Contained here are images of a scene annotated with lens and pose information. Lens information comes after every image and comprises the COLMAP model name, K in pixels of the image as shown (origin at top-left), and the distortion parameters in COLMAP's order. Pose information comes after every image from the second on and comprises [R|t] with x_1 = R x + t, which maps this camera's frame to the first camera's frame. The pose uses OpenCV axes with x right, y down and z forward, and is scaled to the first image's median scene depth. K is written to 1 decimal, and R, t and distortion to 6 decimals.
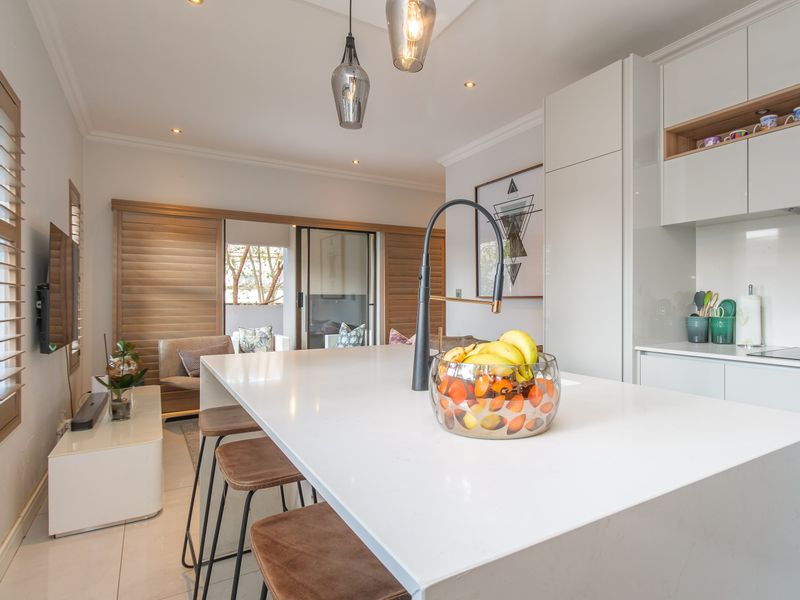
lens RADIAL K [[407.0, 0, 400.0], [0, 407.0, 300.0], [0, 0, 1]] dist [0.004519, 0.001307]
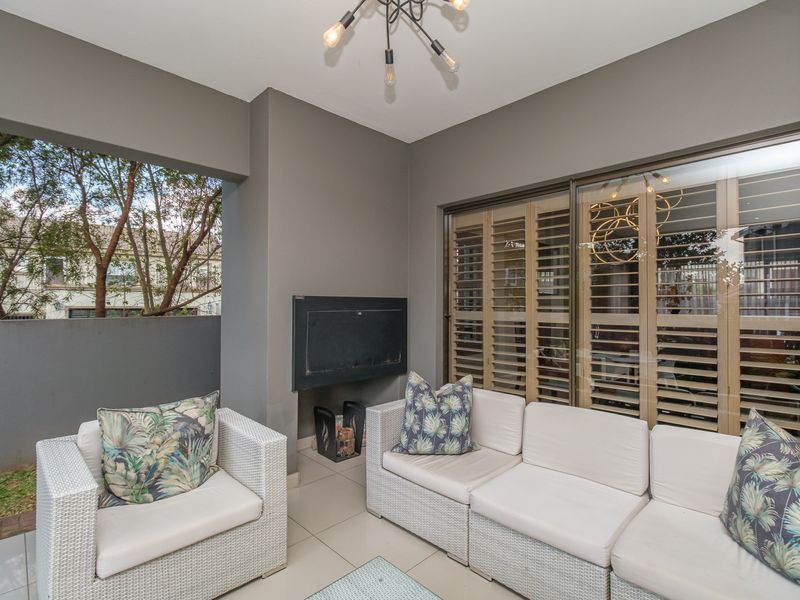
lens RADIAL K [[407.0, 0, 398.9], [0, 407.0, 301.1], [0, 0, 1]] dist [0.004519, 0.001307]
pose [[0.971751, 0.006155, 0.235927, -0.157520], [-0.004674, 0.999966, -0.006840, -0.006479], [-0.235961, 0.005544, 0.971747, 0.406319]]
